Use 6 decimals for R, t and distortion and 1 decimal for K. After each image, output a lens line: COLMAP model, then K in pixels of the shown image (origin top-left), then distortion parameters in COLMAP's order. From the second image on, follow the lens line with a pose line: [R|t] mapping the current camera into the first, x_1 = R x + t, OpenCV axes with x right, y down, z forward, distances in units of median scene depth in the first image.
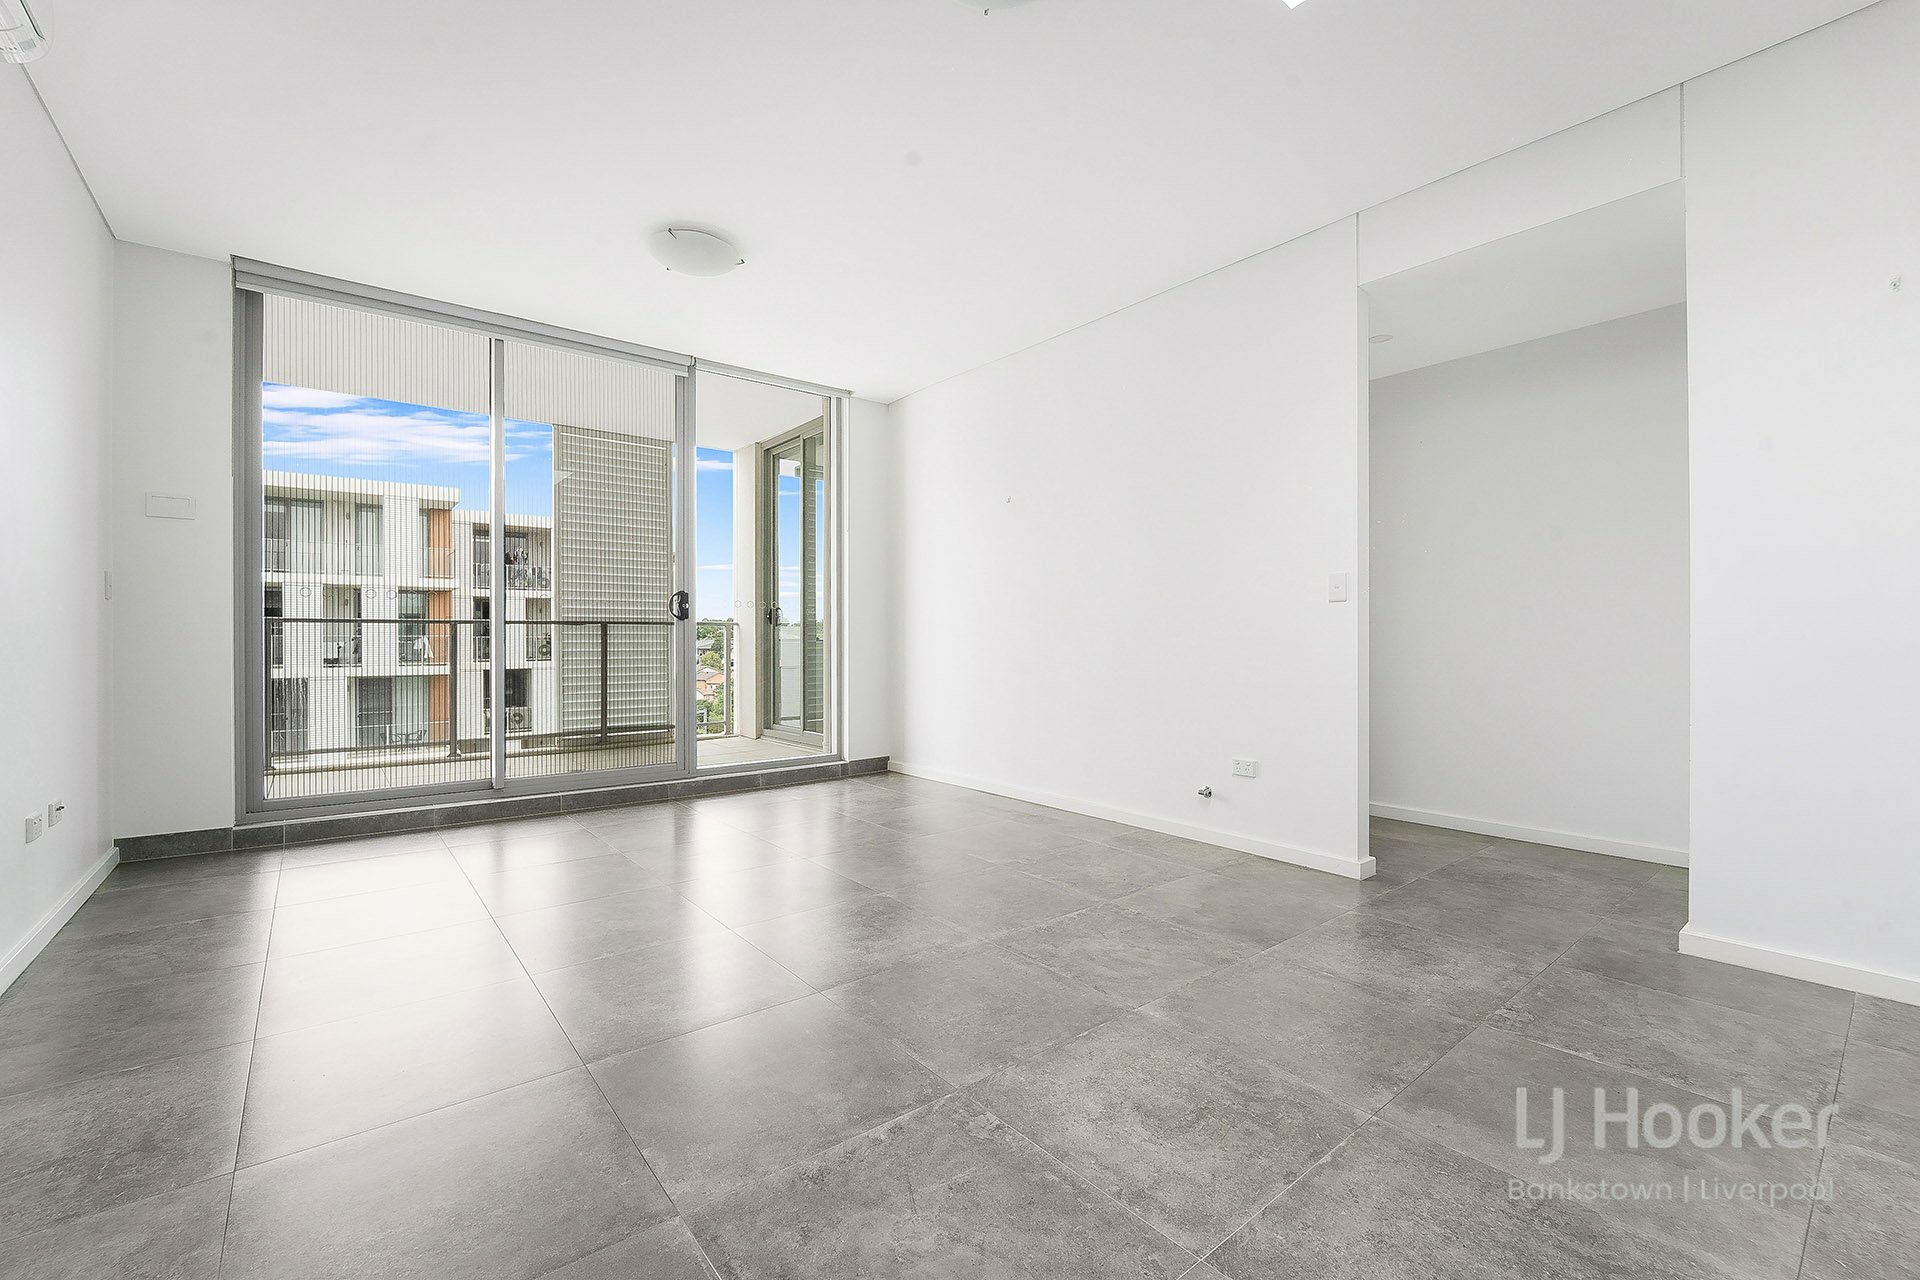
lens RADIAL K [[784.0, 0, 958.4], [0, 784.0, 637.2], [0, 0, 1]] dist [-0.002832, -0.000542]
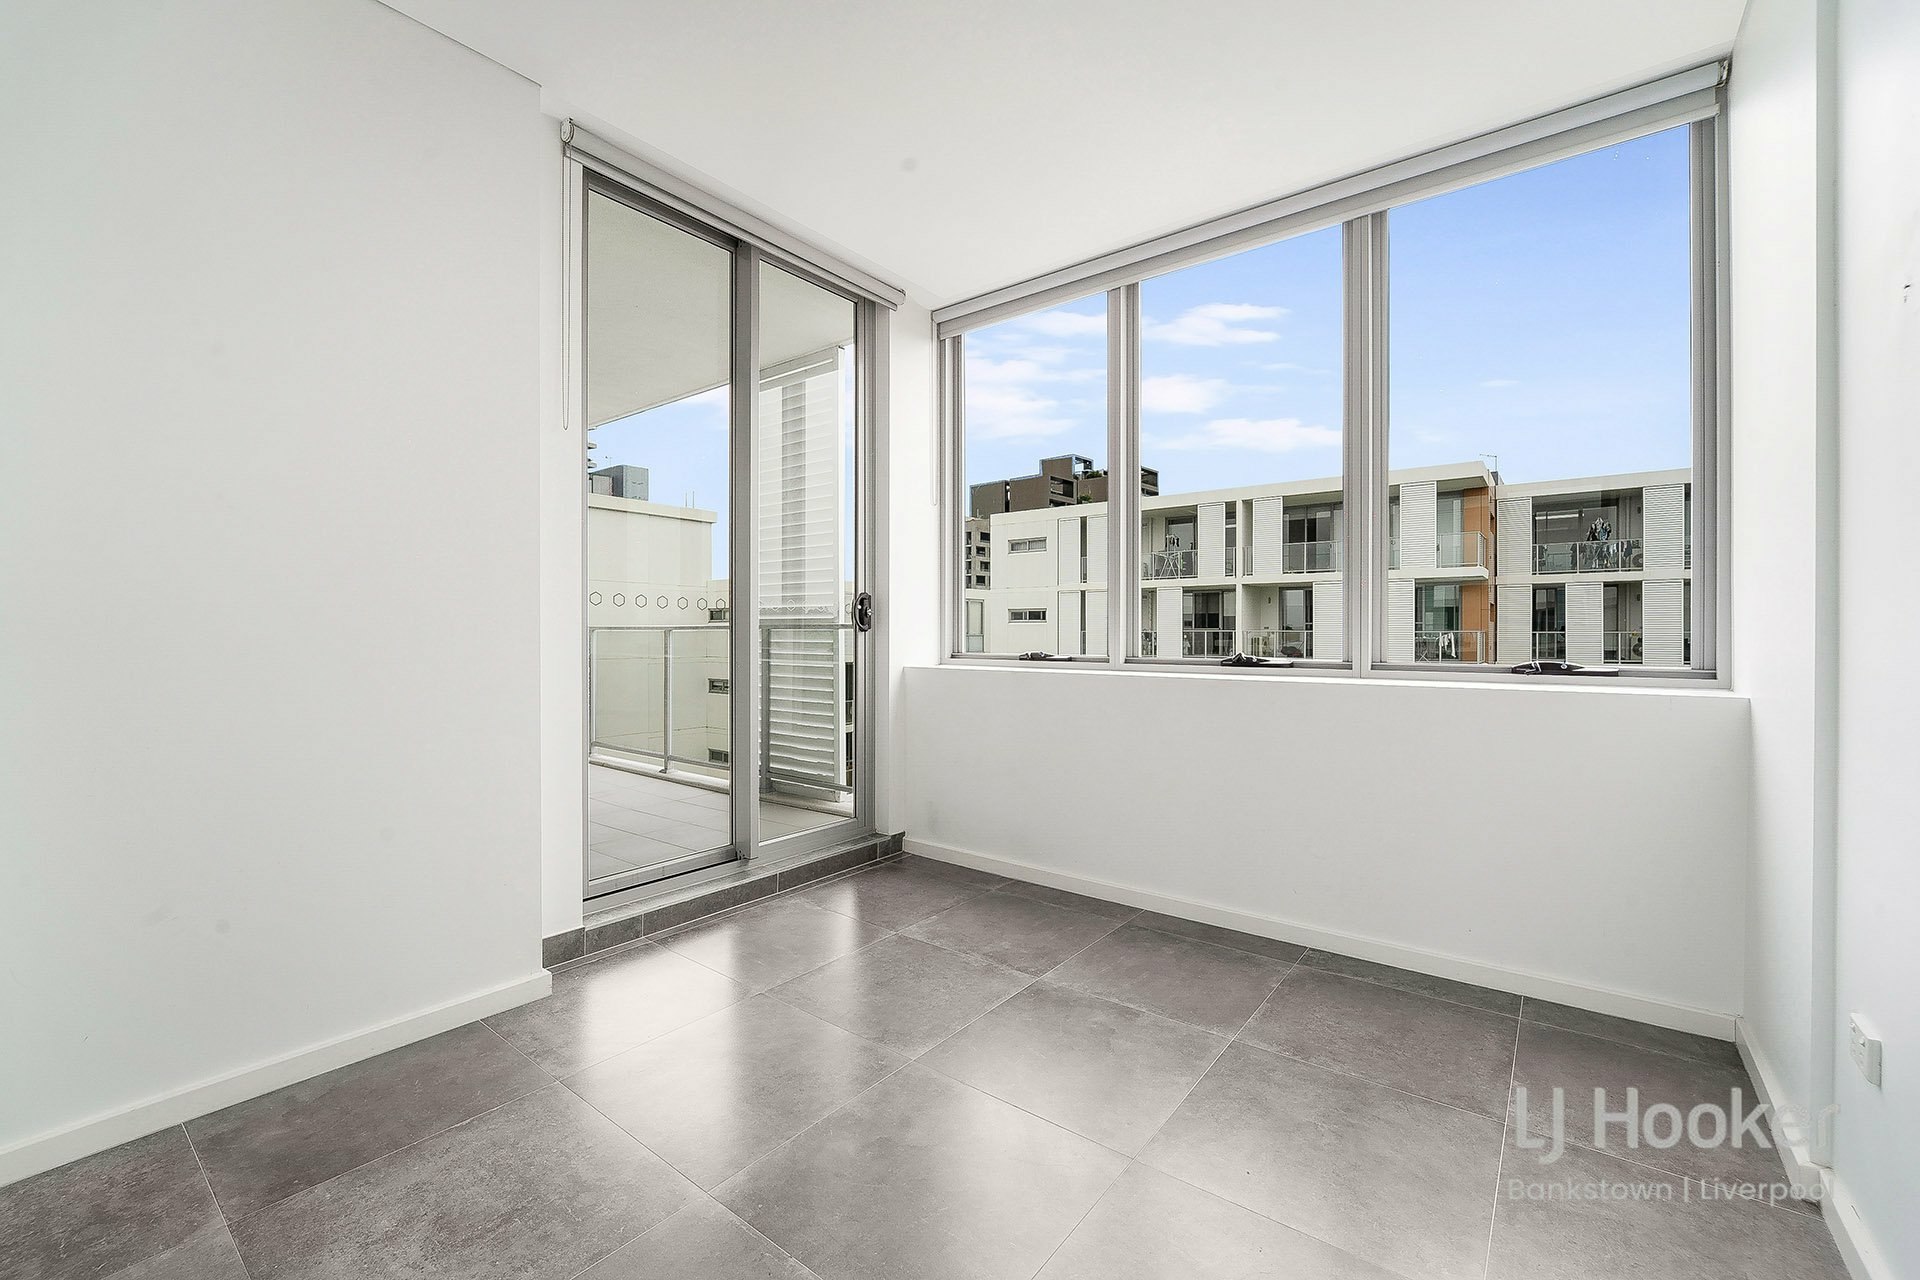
lens RADIAL K [[792.2, 0, 957.3], [0, 792.2, 633.6], [0, 0, 1]] dist [0.002416, 0.000478]
pose [[0.219613, 0.003167, -0.975582, 0.069310], [-0.000438, 0.999995, 0.003147, -0.002725], [0.975587, -0.000264, 0.219613, 0.222772]]
